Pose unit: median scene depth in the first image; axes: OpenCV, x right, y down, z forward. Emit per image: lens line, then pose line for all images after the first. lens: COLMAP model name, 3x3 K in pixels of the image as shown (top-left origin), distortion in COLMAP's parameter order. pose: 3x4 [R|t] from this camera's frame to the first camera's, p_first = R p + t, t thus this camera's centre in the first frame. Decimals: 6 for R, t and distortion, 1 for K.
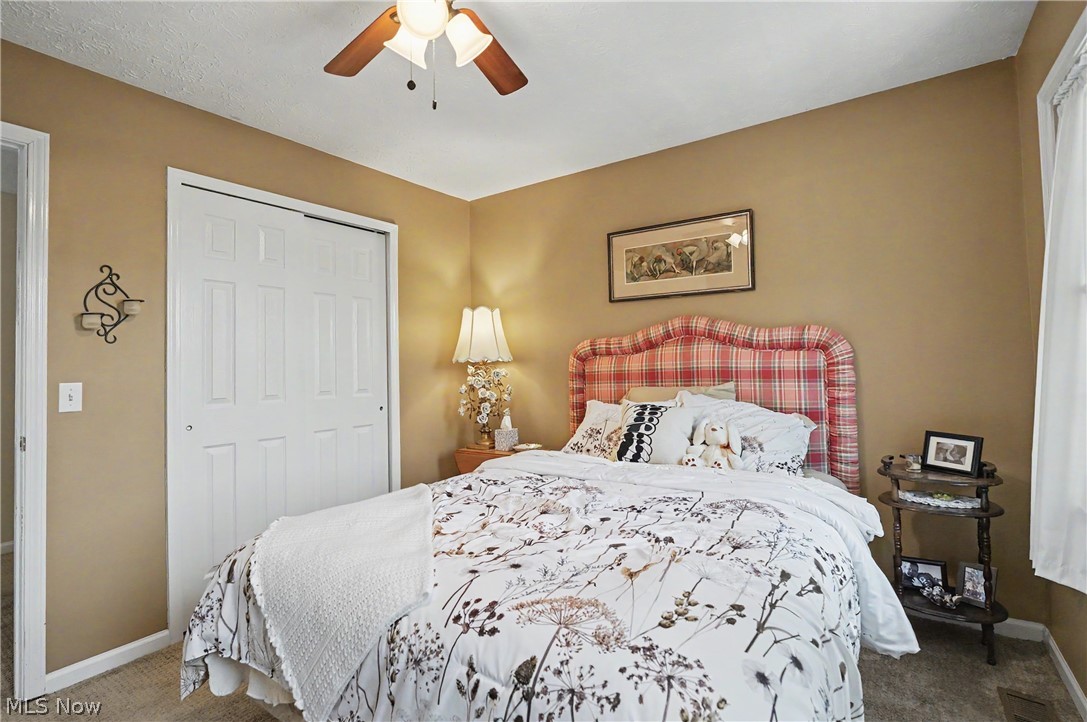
lens RADIAL K [[496.0, 0, 544.5], [0, 496.0, 363.8], [0, 0, 1]] dist [-0.010507, 0.000156]
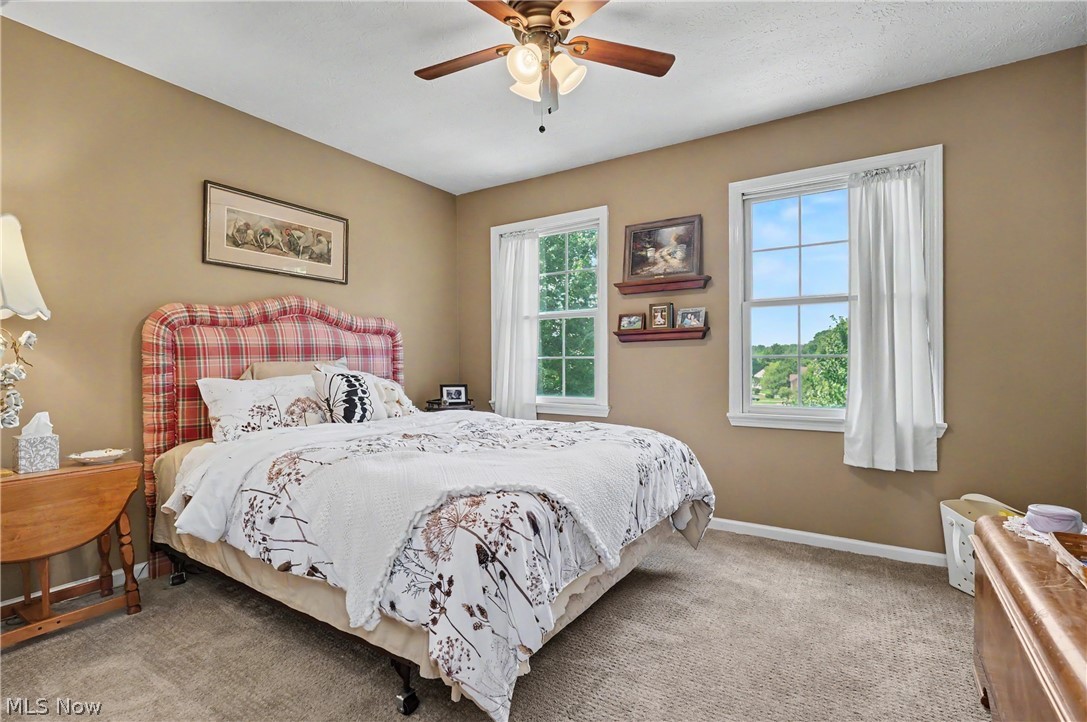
lens RADIAL K [[496.0, 0, 544.5], [0, 496.0, 363.8], [0, 0, 1]] dist [-0.010507, 0.000156]
pose [[-0.009529, -0.006290, 0.999935, -0.776294], [-0.033043, 0.999436, 0.005972, 0.026126], [-0.999409, -0.032984, -0.009731, 0.462593]]
